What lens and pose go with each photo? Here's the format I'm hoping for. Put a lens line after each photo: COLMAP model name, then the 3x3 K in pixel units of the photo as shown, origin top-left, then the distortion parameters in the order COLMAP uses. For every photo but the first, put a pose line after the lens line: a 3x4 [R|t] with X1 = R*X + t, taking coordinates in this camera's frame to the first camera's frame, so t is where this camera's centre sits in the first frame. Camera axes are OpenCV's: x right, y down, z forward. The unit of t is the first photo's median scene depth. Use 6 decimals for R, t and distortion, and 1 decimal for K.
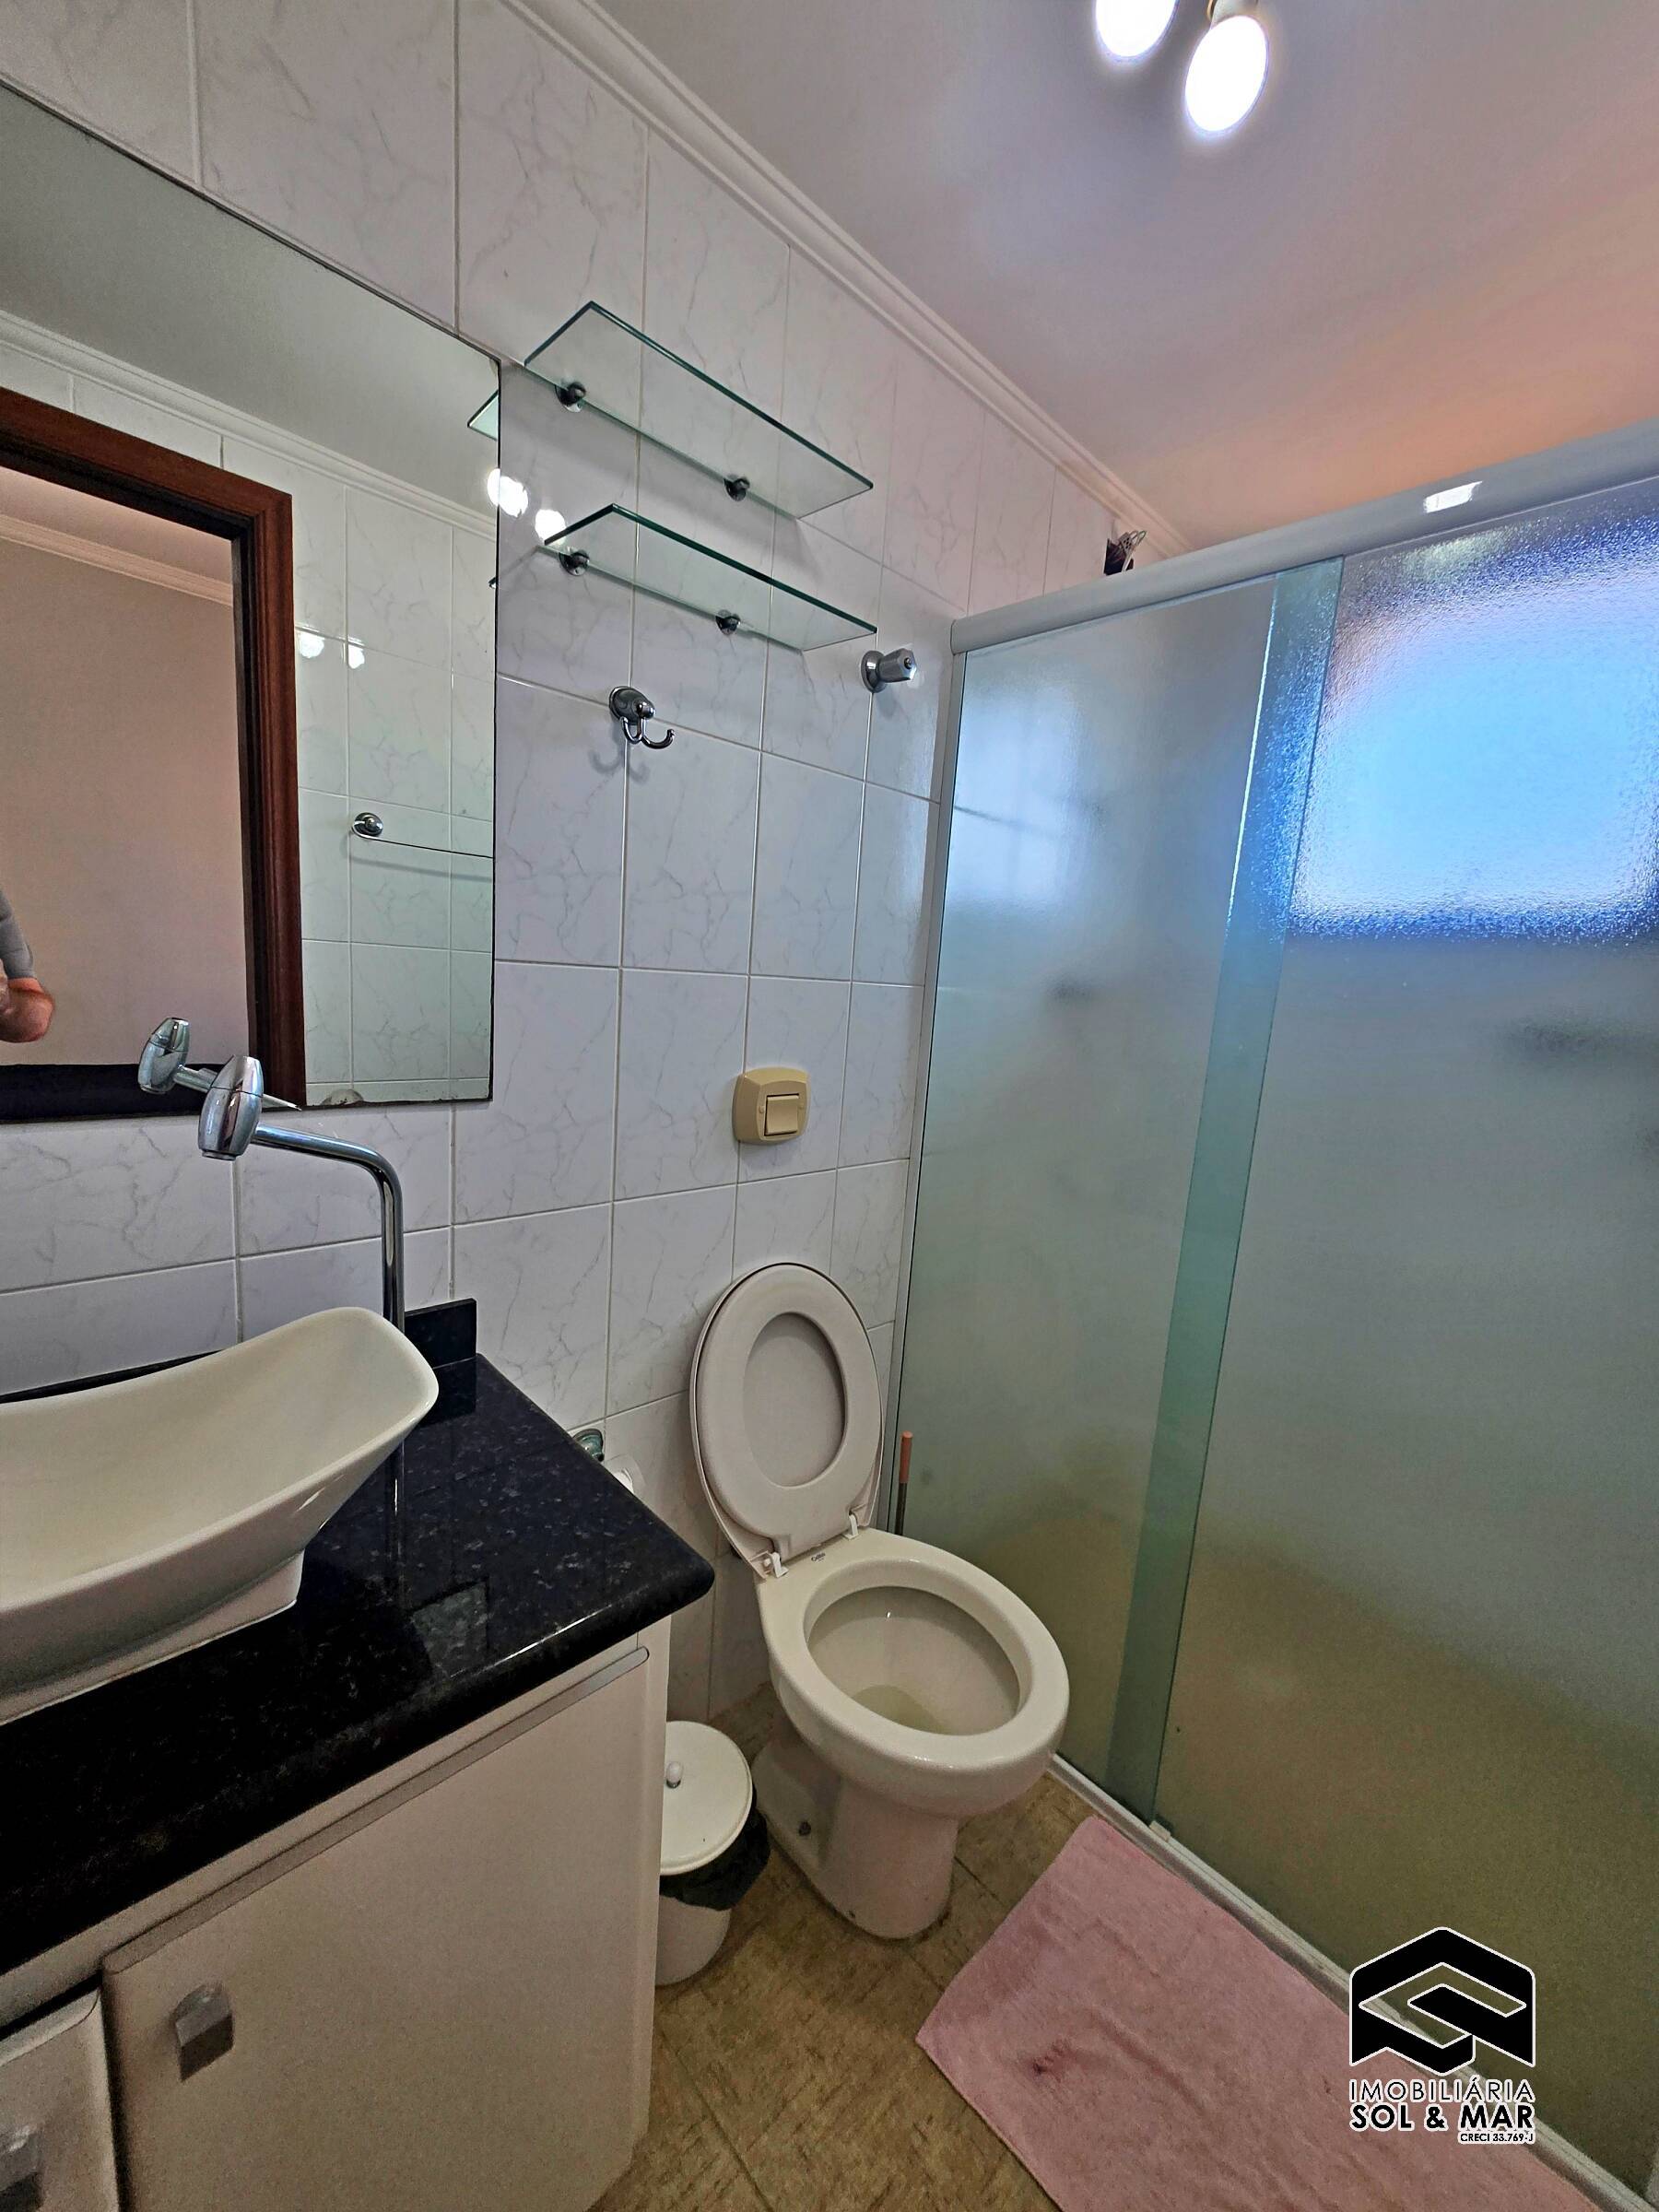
lens RADIAL K [[883.0, 0, 829.5], [0, 883.0, 1111.3], [0, 0, 1]] dist [0.004395, -0.000737]
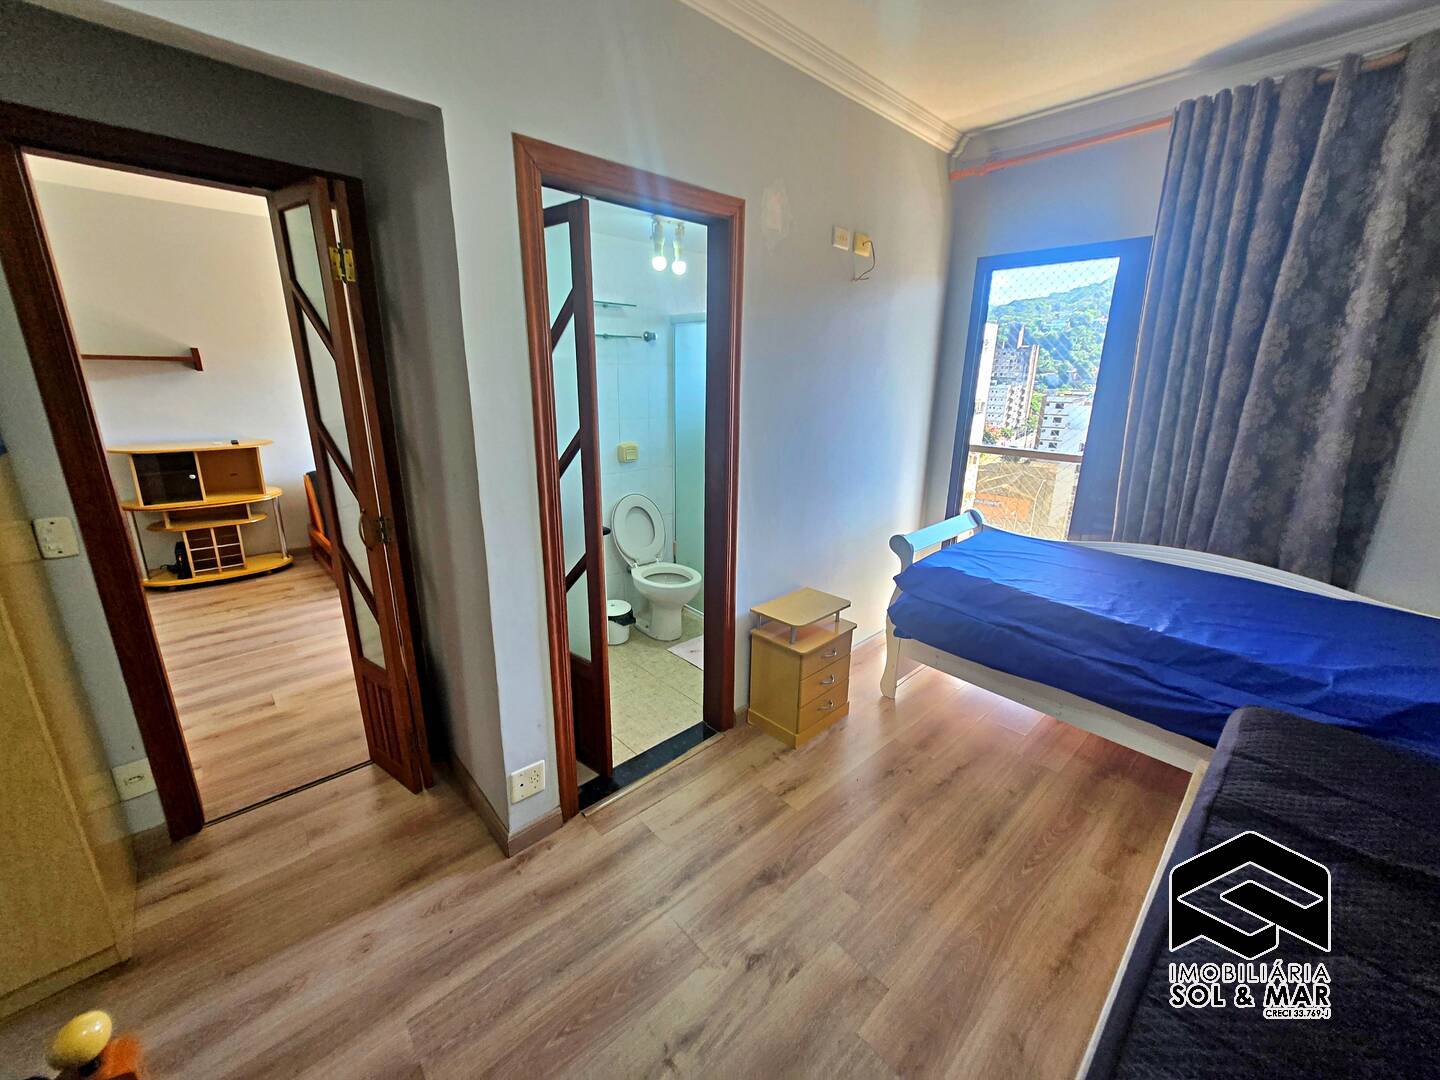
lens RADIAL K [[574.8, 0, 725.1], [0, 574.8, 534.0], [0, 0, 1]] dist [0.004395, -0.000737]
pose [[0.998242, -0.048769, -0.033679, 0.448165], [0.052034, 0.993209, 0.104060, 0.113206], [0.028376, -0.105630, 0.994001, -1.615652]]
